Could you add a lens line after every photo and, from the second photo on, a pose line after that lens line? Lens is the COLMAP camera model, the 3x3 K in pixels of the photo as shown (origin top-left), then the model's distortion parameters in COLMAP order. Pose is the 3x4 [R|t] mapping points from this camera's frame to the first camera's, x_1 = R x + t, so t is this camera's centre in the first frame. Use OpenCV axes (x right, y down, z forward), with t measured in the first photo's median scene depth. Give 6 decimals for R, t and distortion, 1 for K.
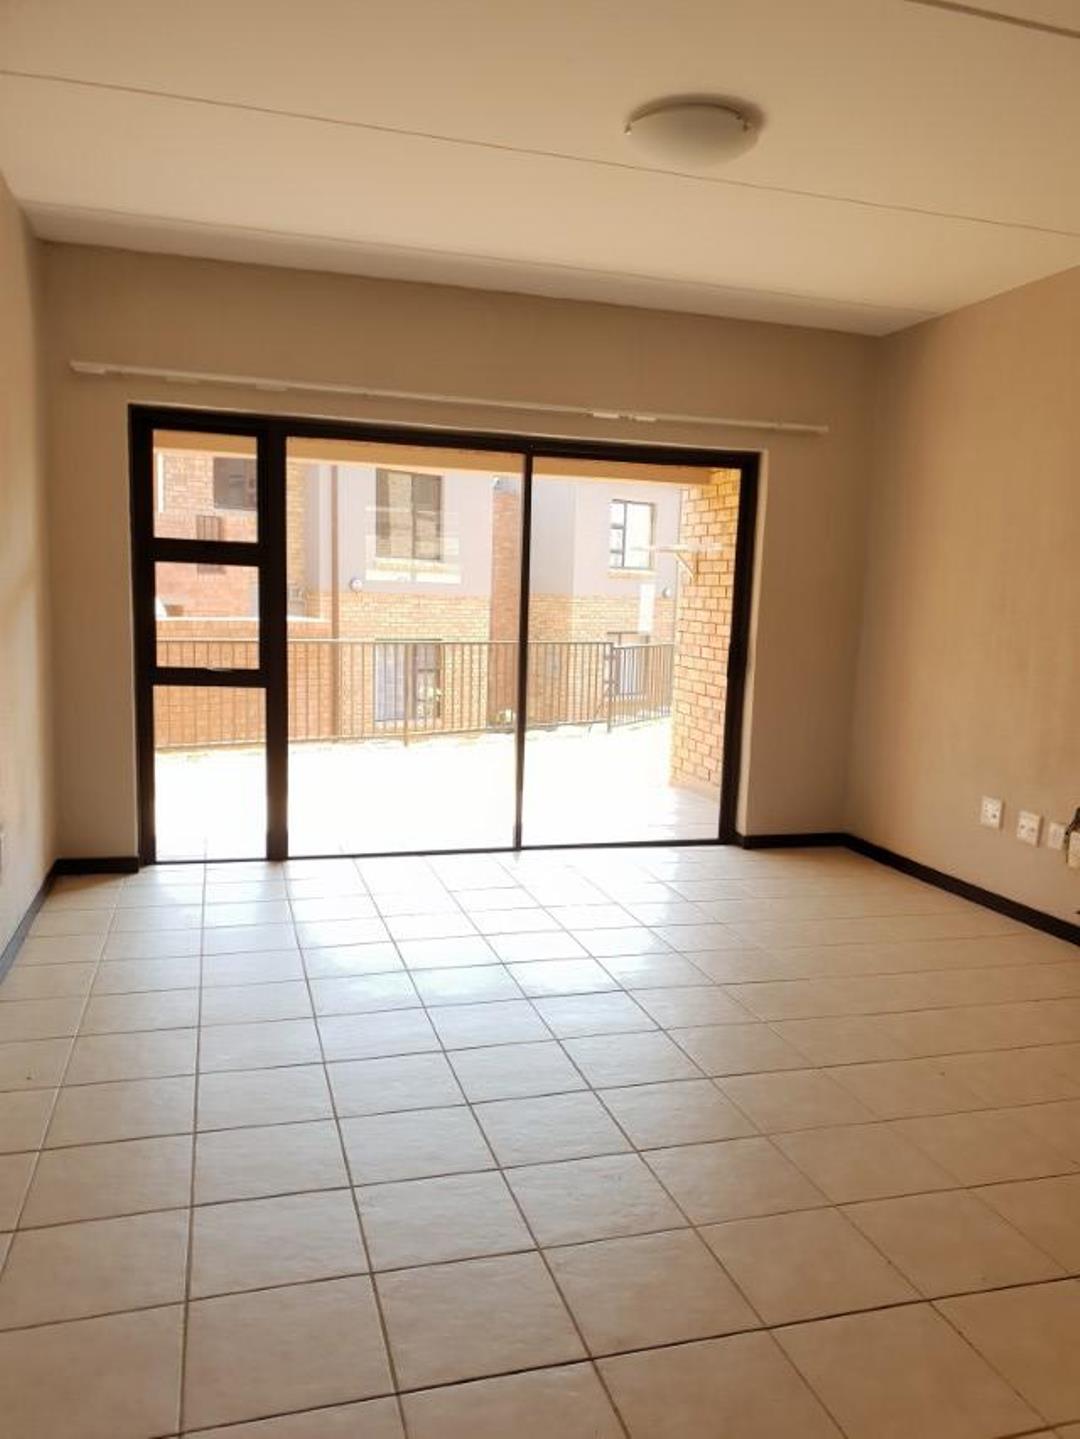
lens RADIAL K [[1125.3, 0, 545.7], [0, 1125.3, 747.2], [0, 0, 1]] dist [0.116786, -0.179392]
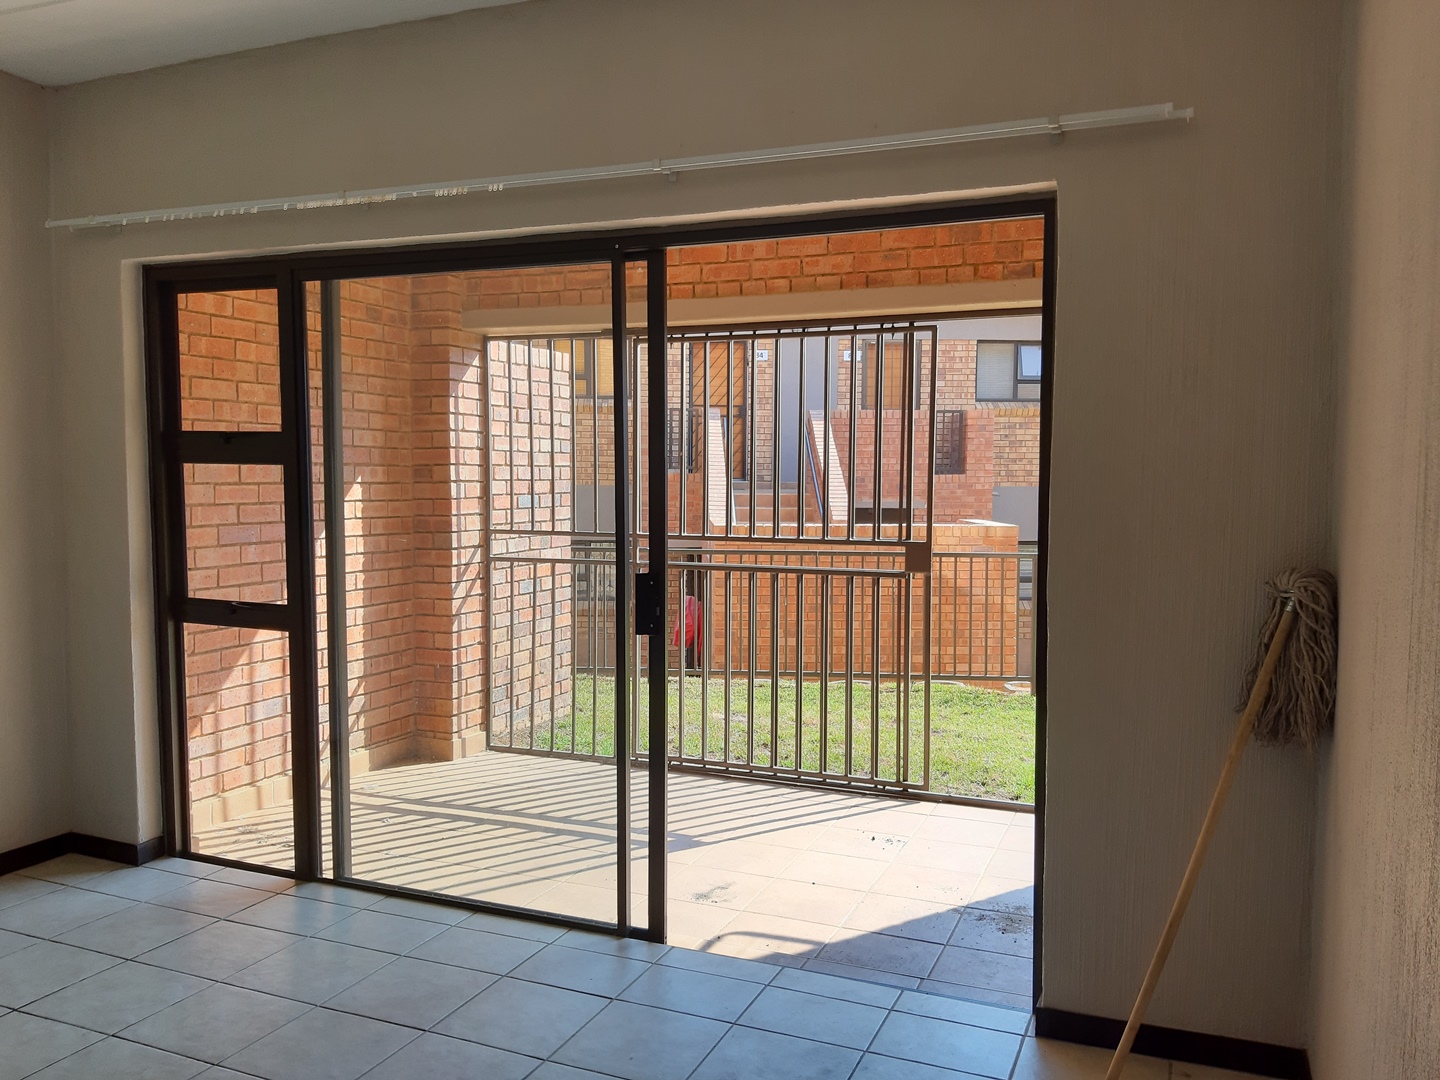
lens RADIAL K [[1126.0, 0, 728.8], [0, 1126.0, 533.3], [0, 0, 1]] dist [0.116786, -0.179392]
pose [[0.771794, 0.007671, -0.635827, 0.425777], [-0.070751, 0.994754, -0.073878, -0.081883], [0.631925, 0.102004, 0.768288, 0.629956]]
